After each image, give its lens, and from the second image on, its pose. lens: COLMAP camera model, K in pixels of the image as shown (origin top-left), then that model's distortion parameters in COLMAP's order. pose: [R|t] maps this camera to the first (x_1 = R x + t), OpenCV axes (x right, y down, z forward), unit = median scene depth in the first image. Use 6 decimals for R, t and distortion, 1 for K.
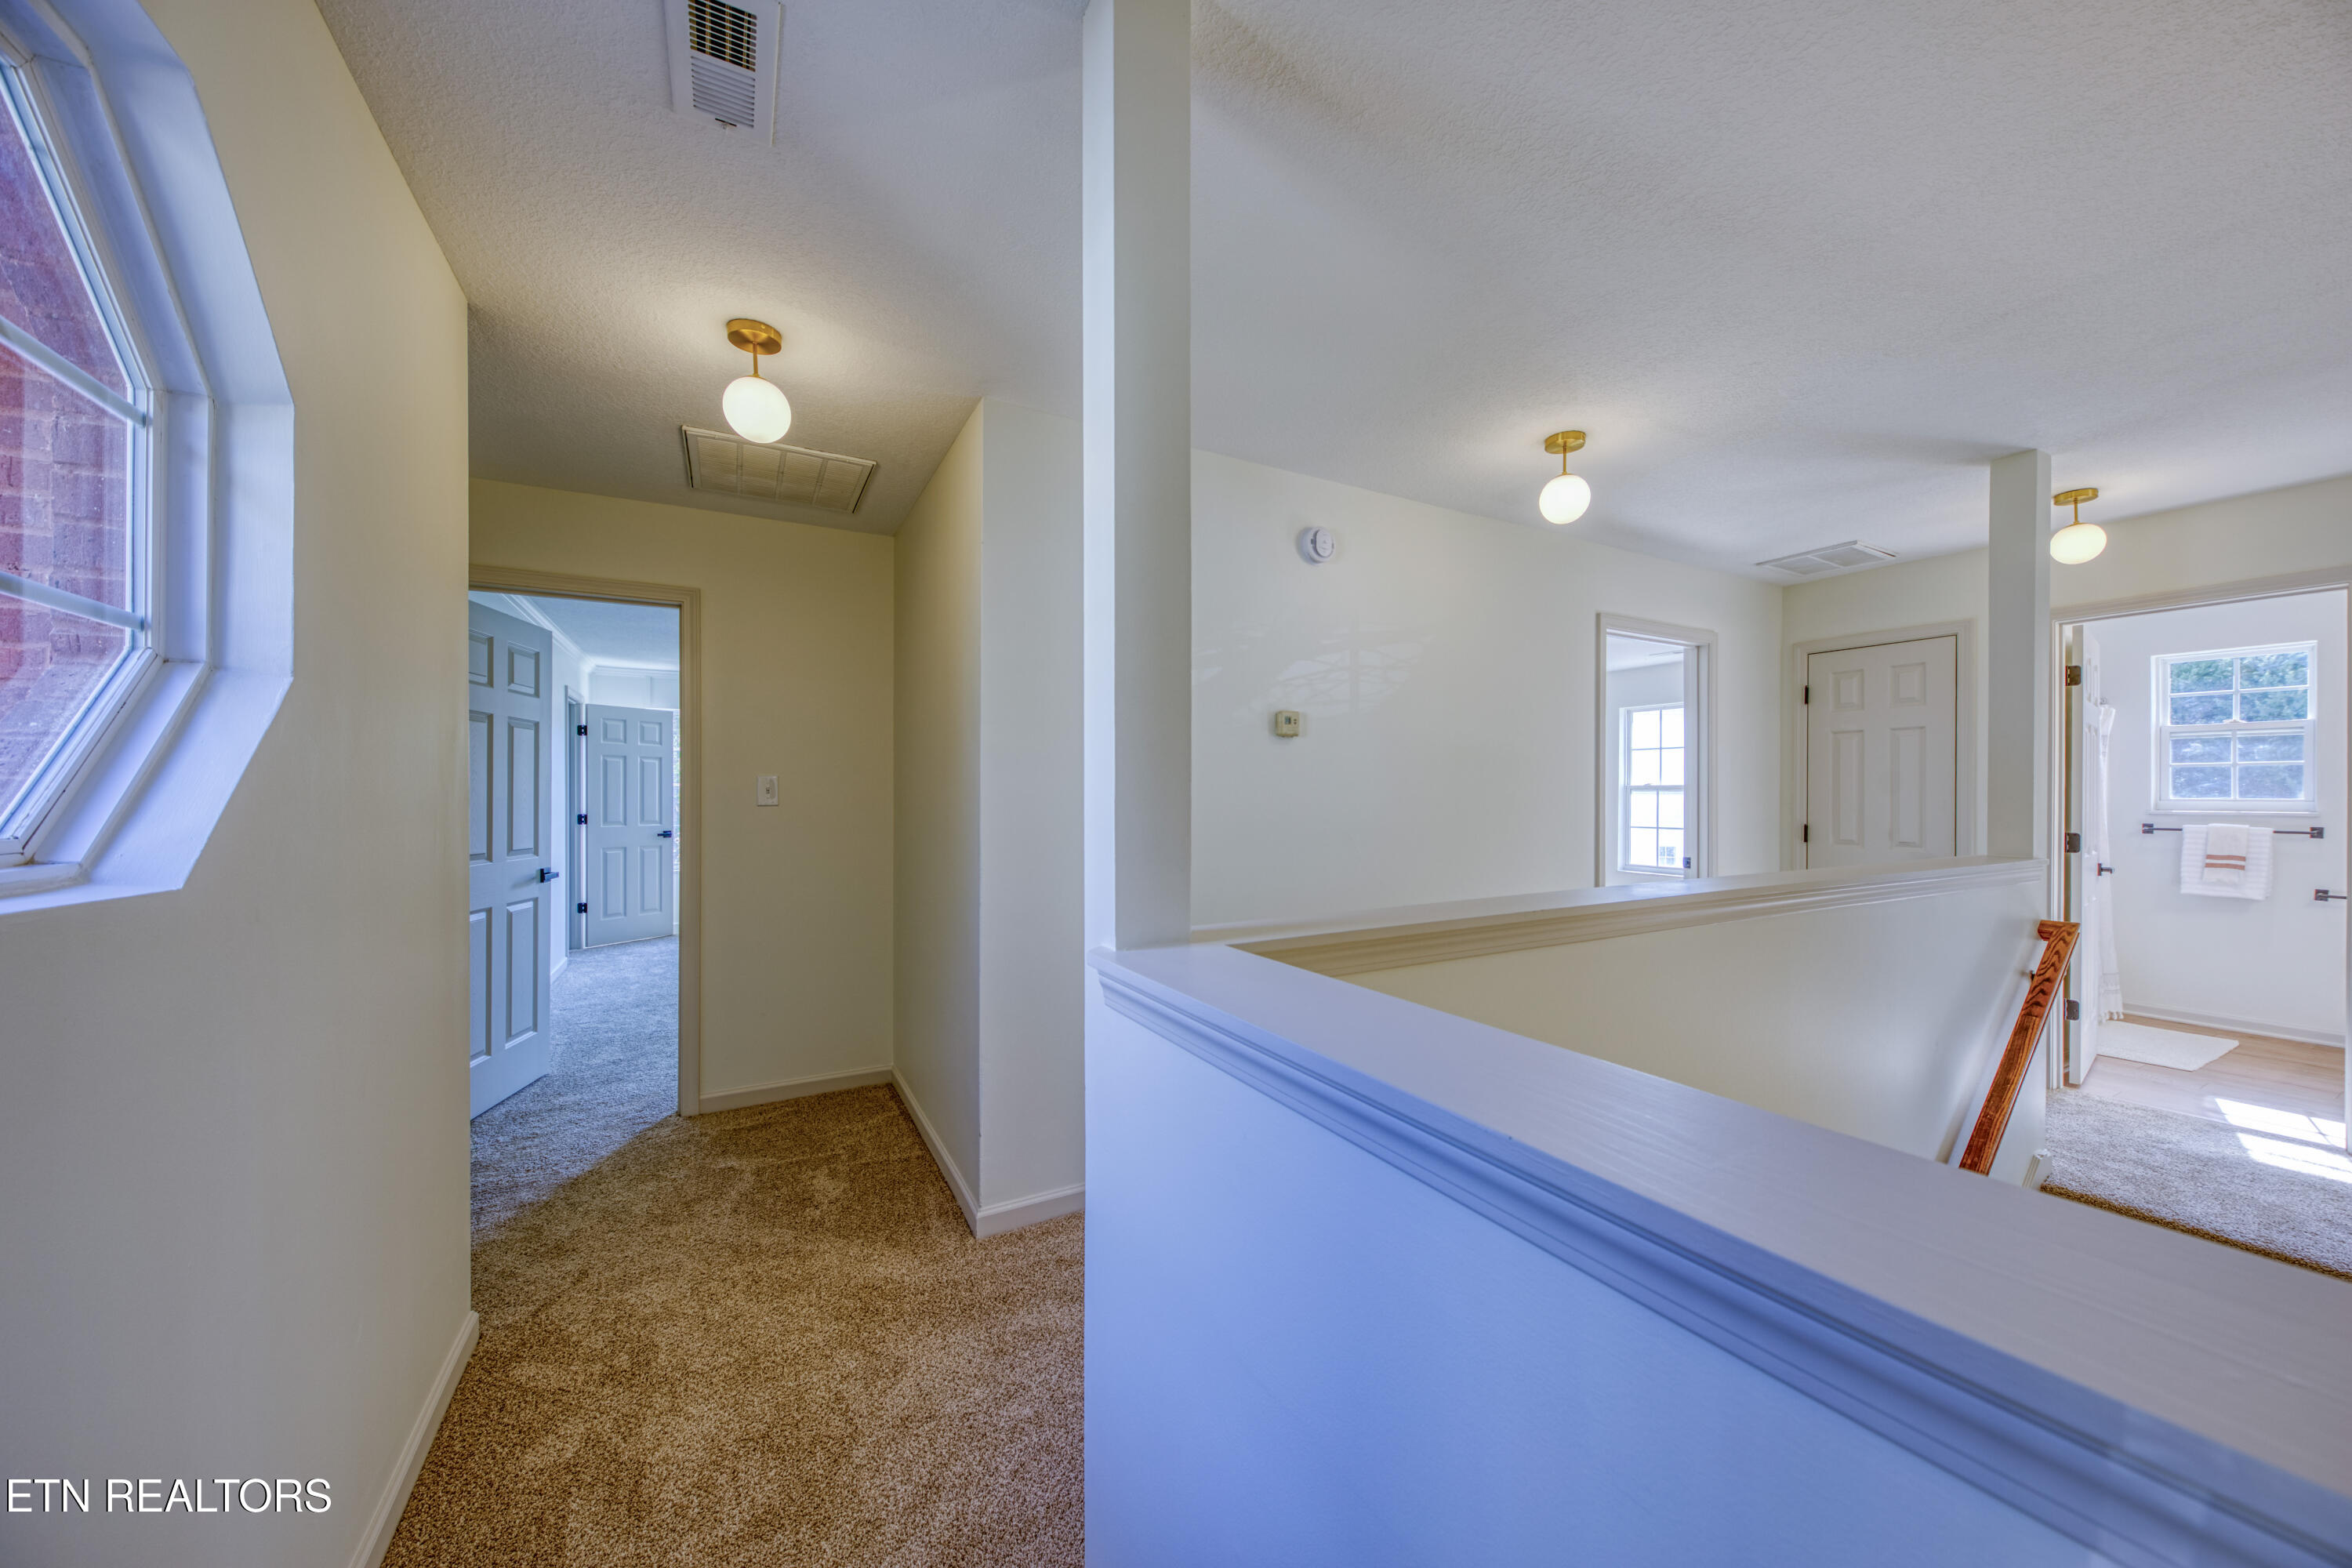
lens RADIAL K [[817.0, 0, 1178.2], [0, 817.0, 794.0], [0, 0, 1]] dist [0.008730, -0.003173]
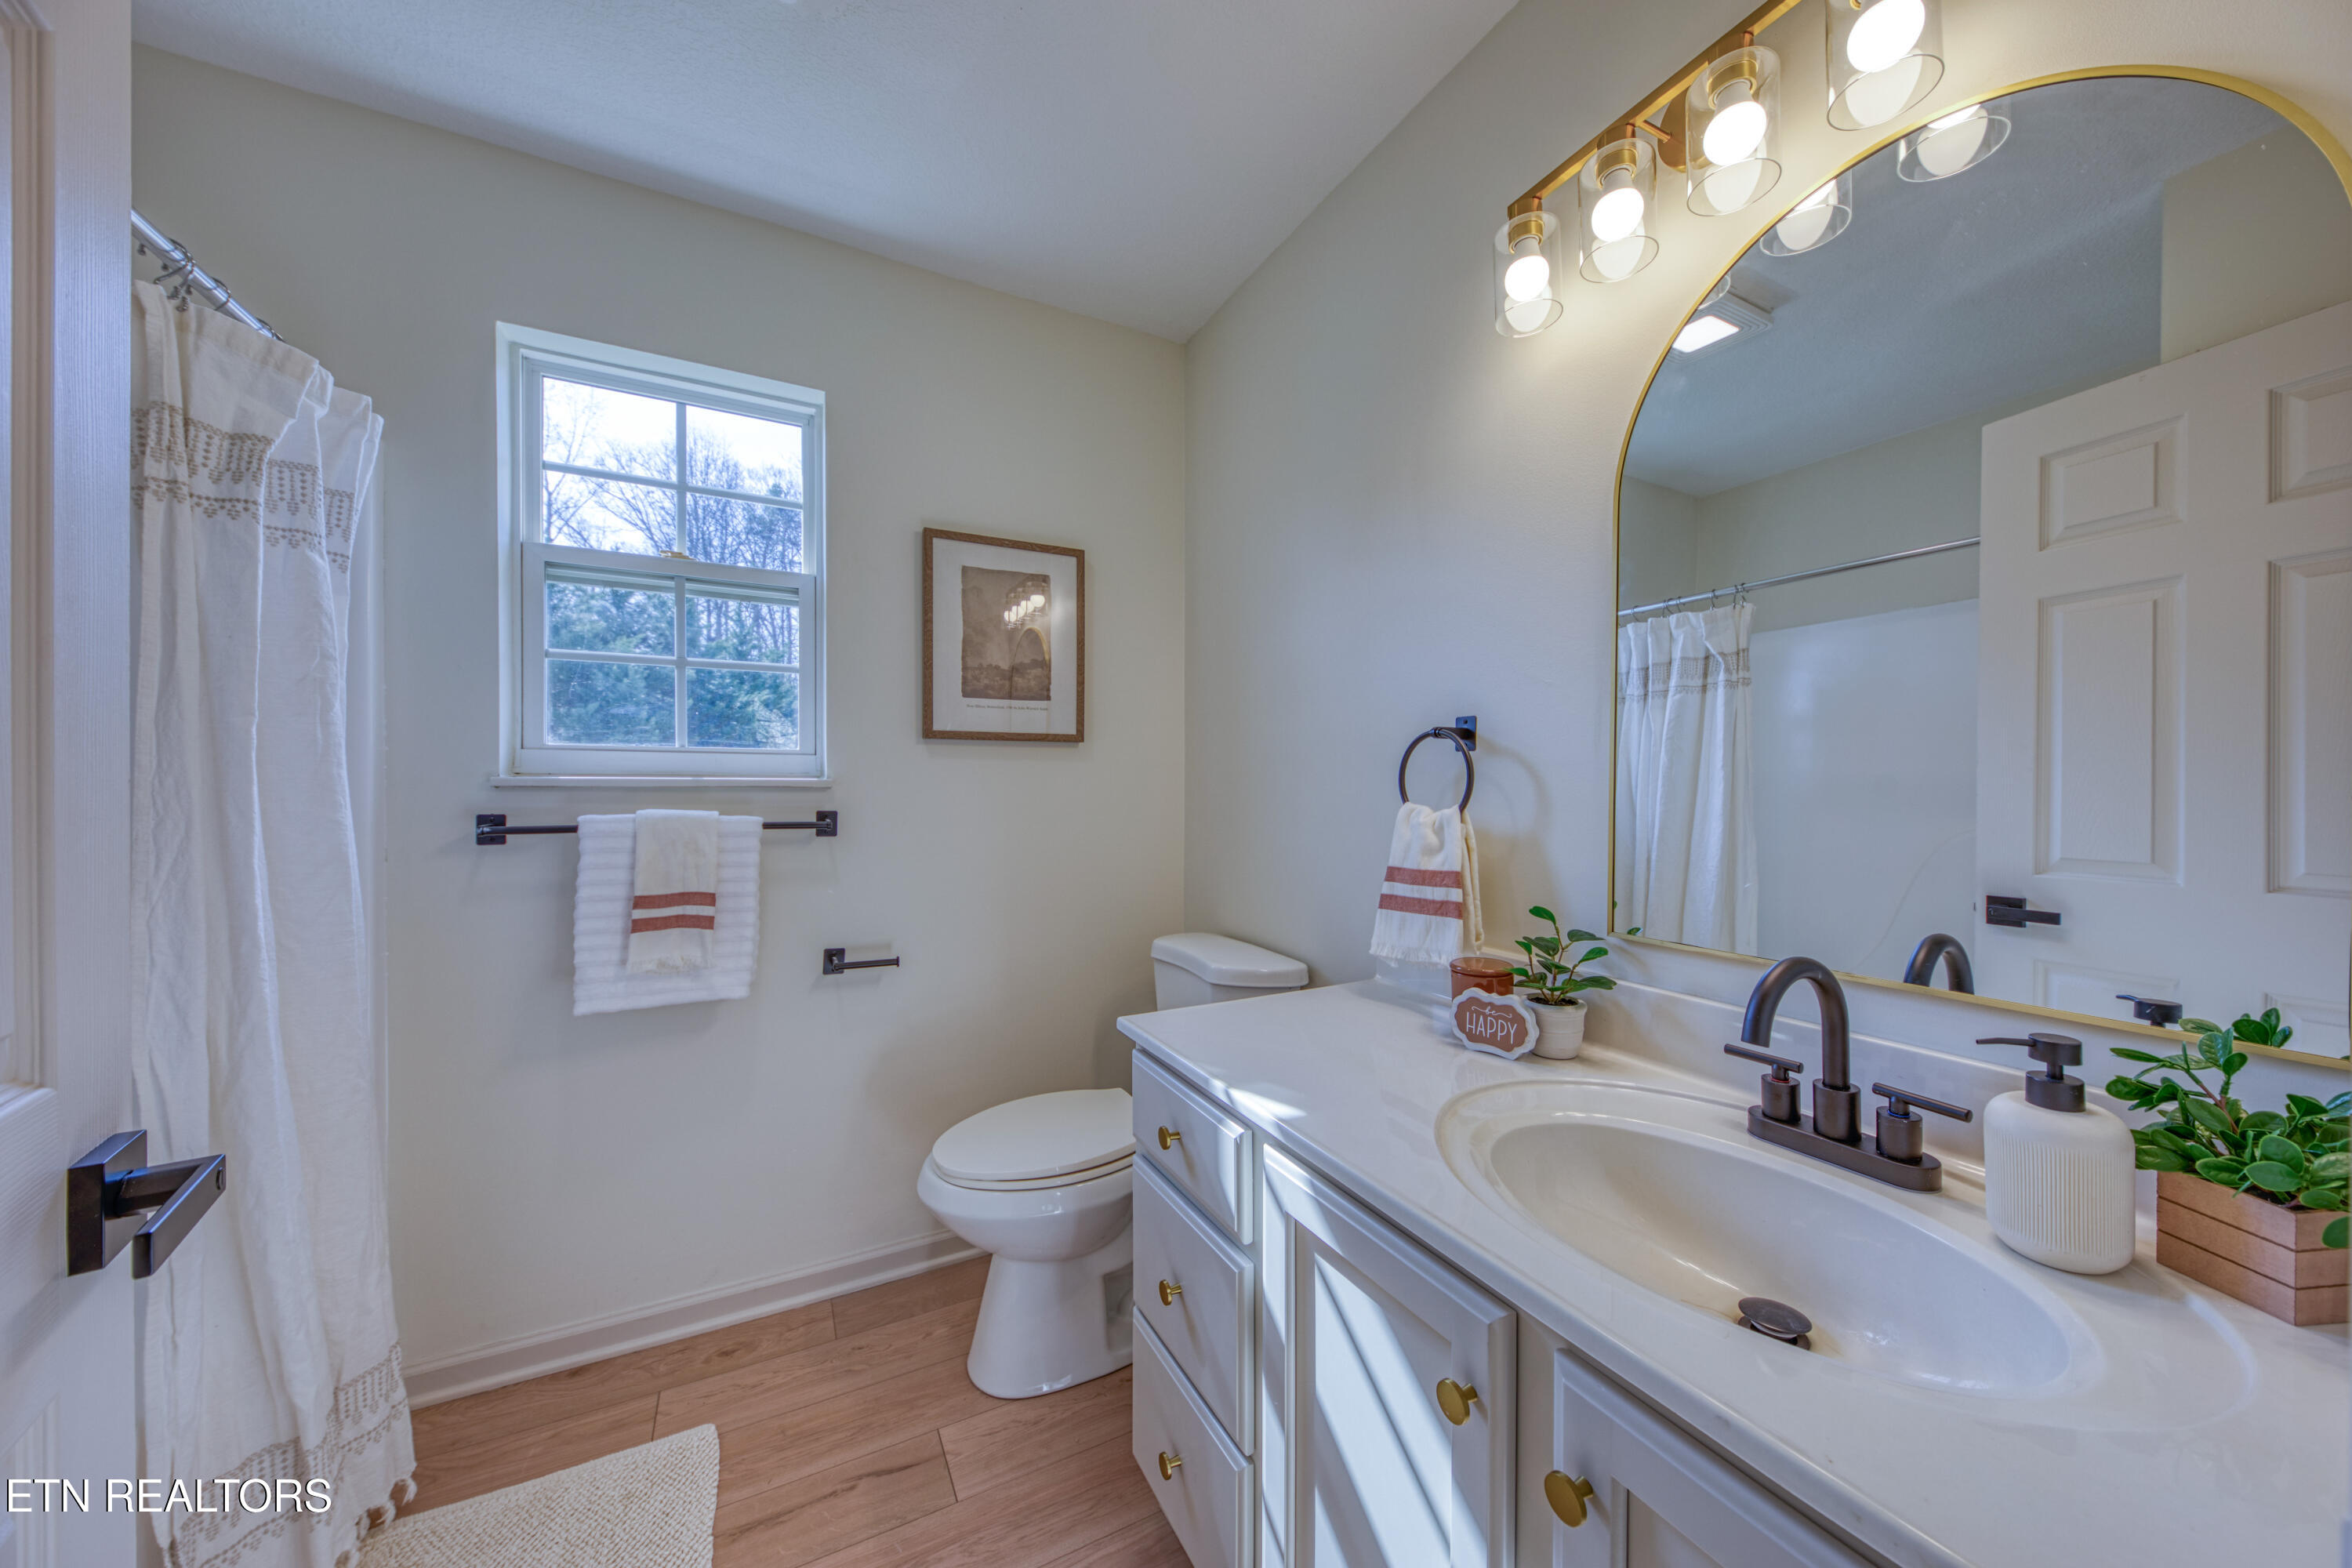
lens RADIAL K [[817.0, 0, 1233.5], [0, 817.0, 786.8], [0, 0, 1]] dist [0.008730, -0.003173]
pose [[-0.029697, -0.001276, 0.999558, 0.886061], [-0.005062, 0.999987, 0.001126, 0.024105], [-0.999546, -0.005026, -0.029703, 0.750009]]
